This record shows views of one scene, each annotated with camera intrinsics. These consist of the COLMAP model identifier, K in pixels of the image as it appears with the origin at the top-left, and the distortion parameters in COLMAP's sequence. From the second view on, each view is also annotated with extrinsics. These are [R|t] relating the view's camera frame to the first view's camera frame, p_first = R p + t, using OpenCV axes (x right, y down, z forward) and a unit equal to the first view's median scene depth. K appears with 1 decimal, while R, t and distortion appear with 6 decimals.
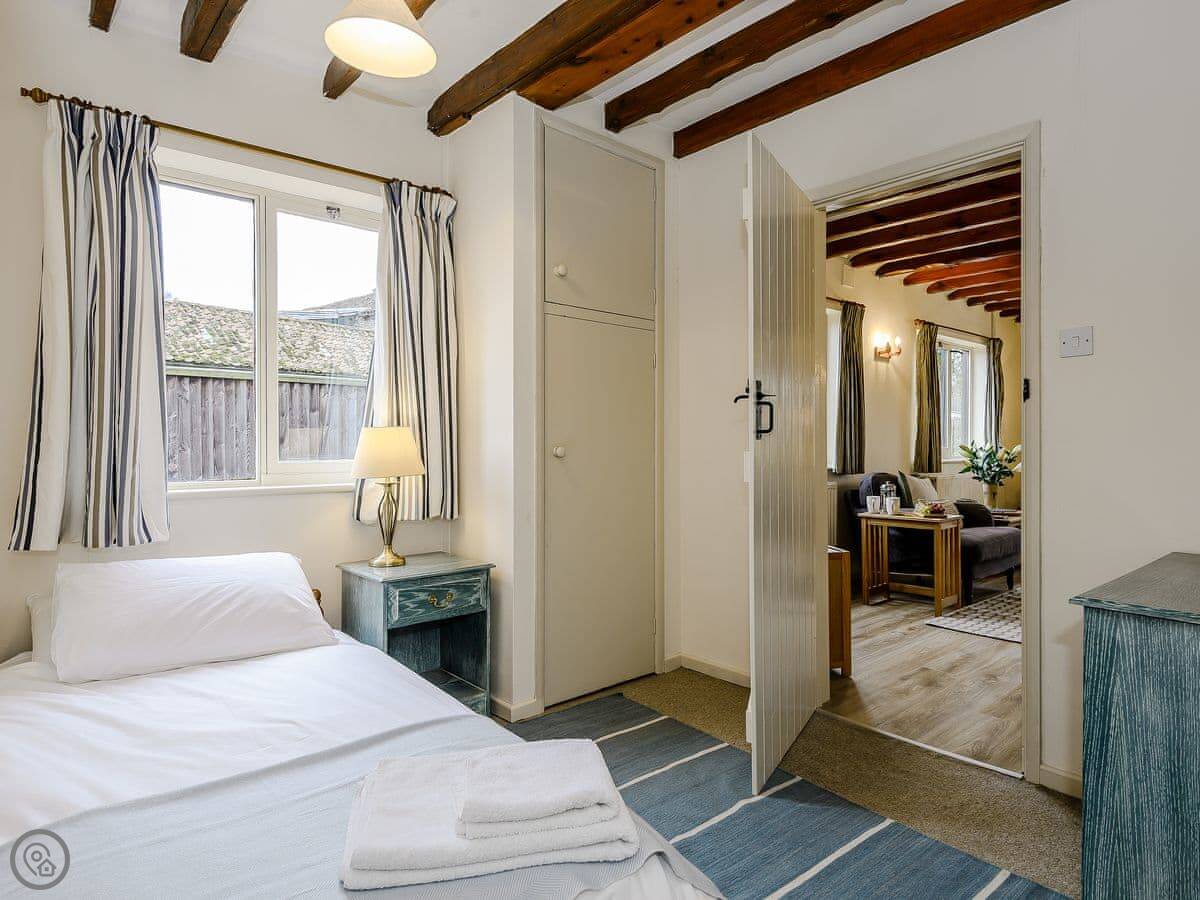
lens RADIAL K [[699.1, 0, 603.4], [0, 699.1, 441.0], [0, 0, 1]] dist [0.002118, 0.000564]
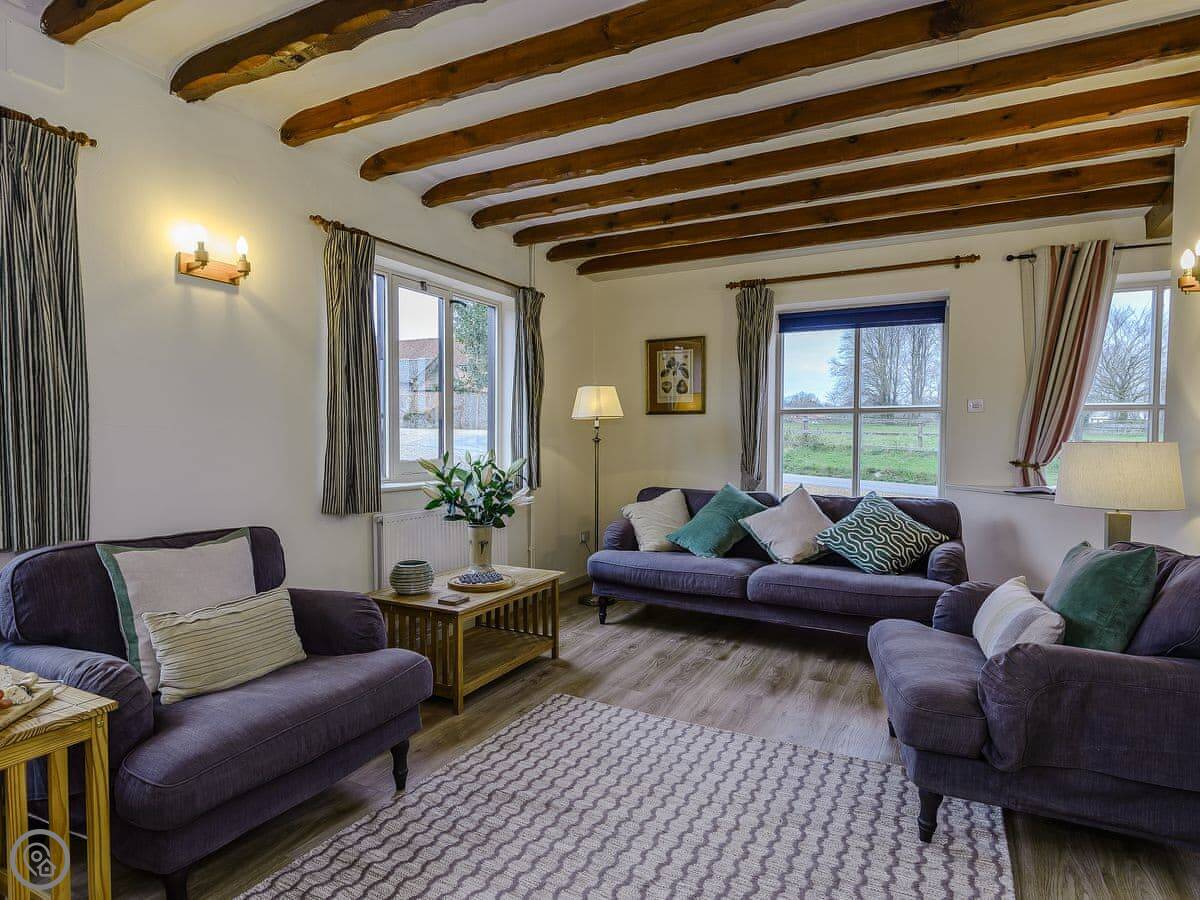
lens RADIAL K [[661.4, 0, 600.0], [0, 661.4, 450.0], [0, 0, 1]] dist [0.001396, 0.000254]
pose [[0.934024, -0.007875, 0.357123, 0.453554], [-0.001922, 0.999632, 0.027070, -0.016826], [-0.357204, -0.025970, 0.933665, 0.457865]]
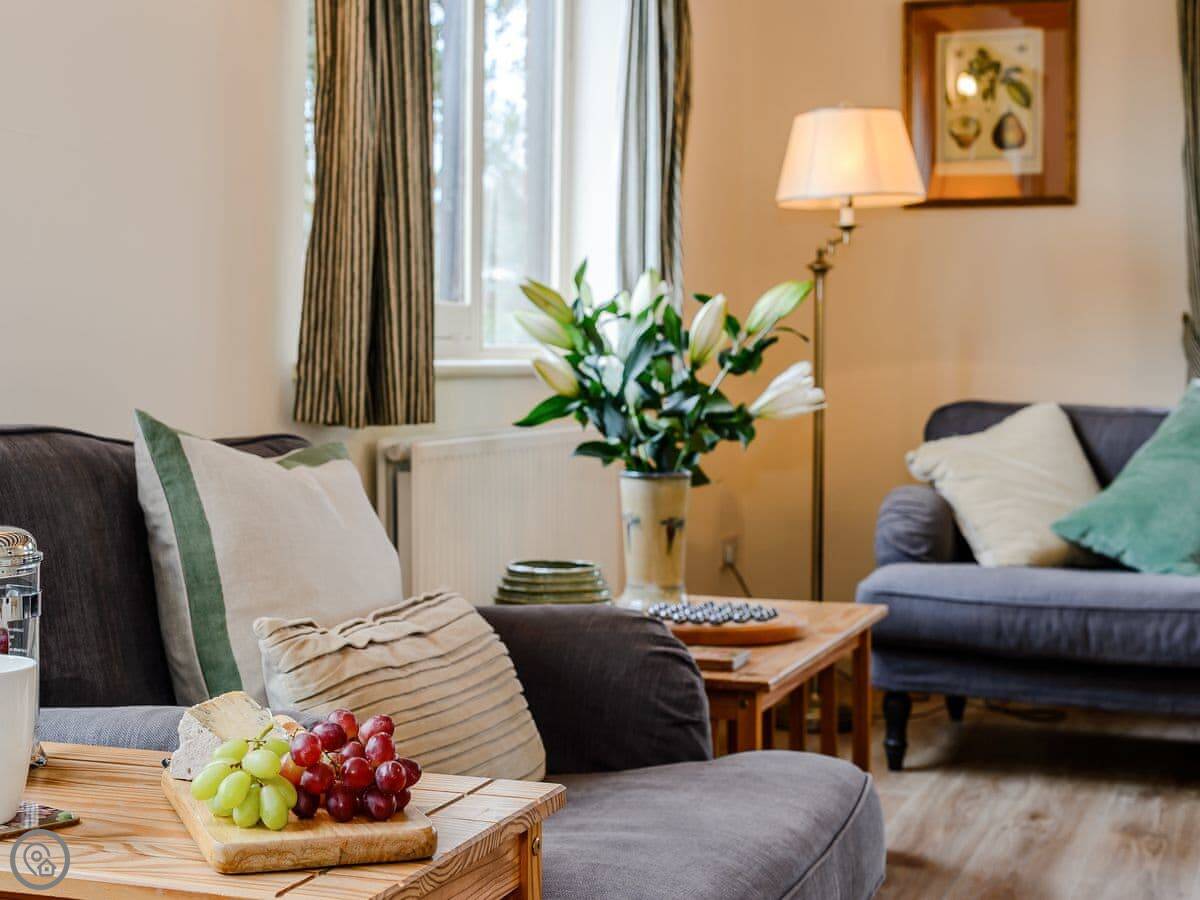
lens RADIAL K [[1922.9, 0, 600.4], [0, 1922.9, 382.8], [0, 0, 1]] dist [-0.044534, 0.002970]
pose [[0.866538, 0.000203, 0.499112, 0.263181], [-0.009555, 0.999823, 0.016183, 0.025106], [-0.499020, -0.018793, 0.866386, 0.528816]]
